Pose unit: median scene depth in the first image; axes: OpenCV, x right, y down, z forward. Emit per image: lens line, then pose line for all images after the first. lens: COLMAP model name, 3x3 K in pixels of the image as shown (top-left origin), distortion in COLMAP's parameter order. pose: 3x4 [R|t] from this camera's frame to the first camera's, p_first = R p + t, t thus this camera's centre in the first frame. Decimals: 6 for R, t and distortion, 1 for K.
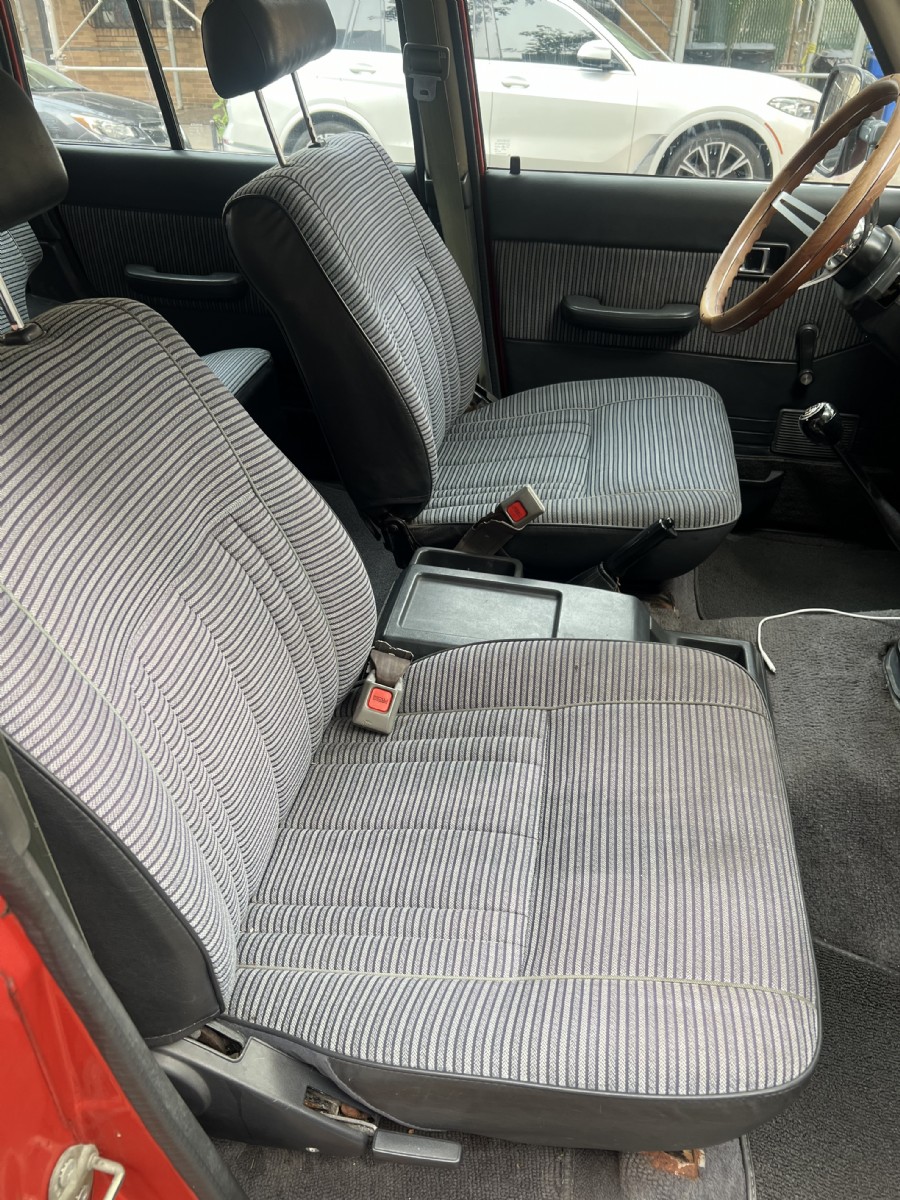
lens RADIAL K [[924.0, 0, 451.0], [0, 924.0, 600.1], [0, 0, 1]] dist [-0.004805, 0.001528]
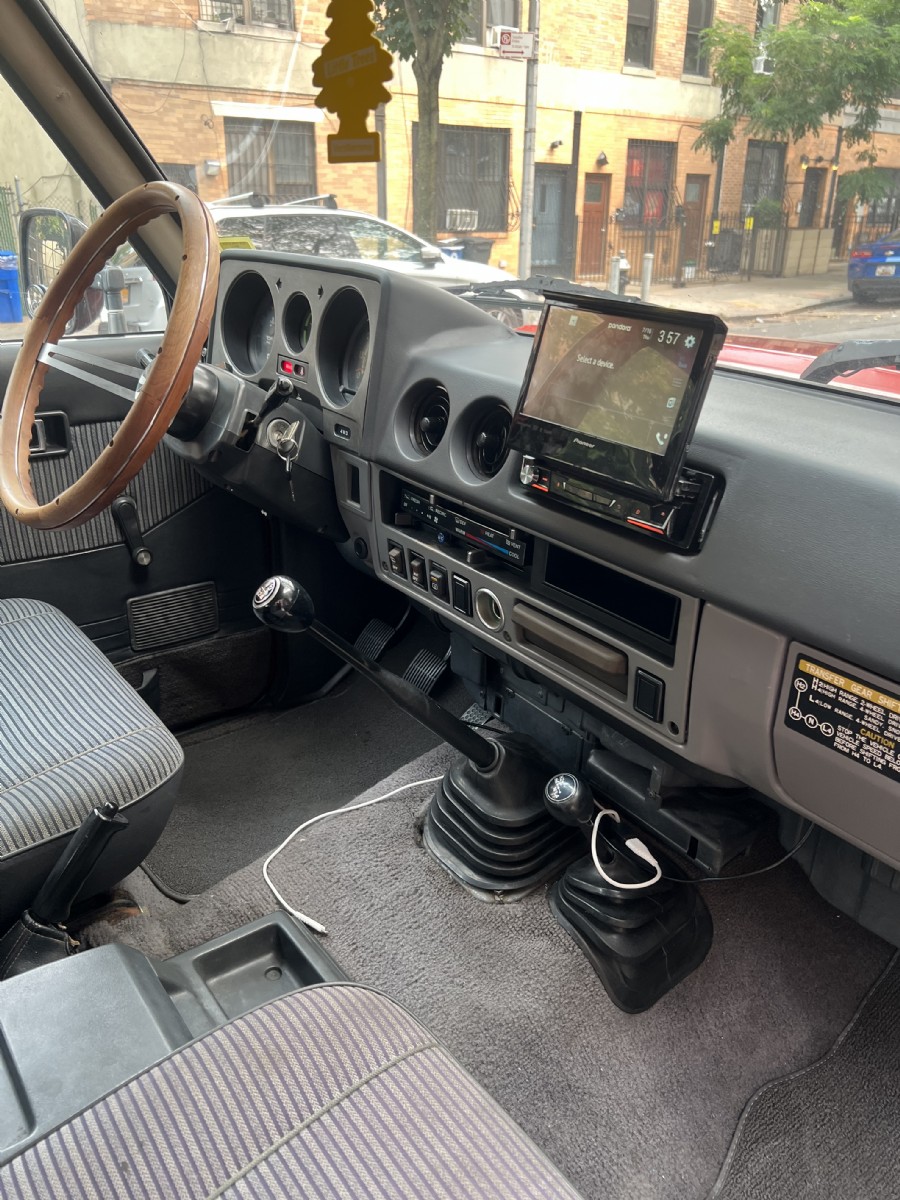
lens RADIAL K [[924.0, 0, 448.8], [0, 924.0, 597.7], [0, 0, 1]] dist [-0.004805, 0.001528]
pose [[0.680430, -0.291118, 0.672507, 0.001965], [0.412216, 0.910801, -0.022801, -0.101827], [-0.605882, 0.292733, 0.739740, 0.309465]]
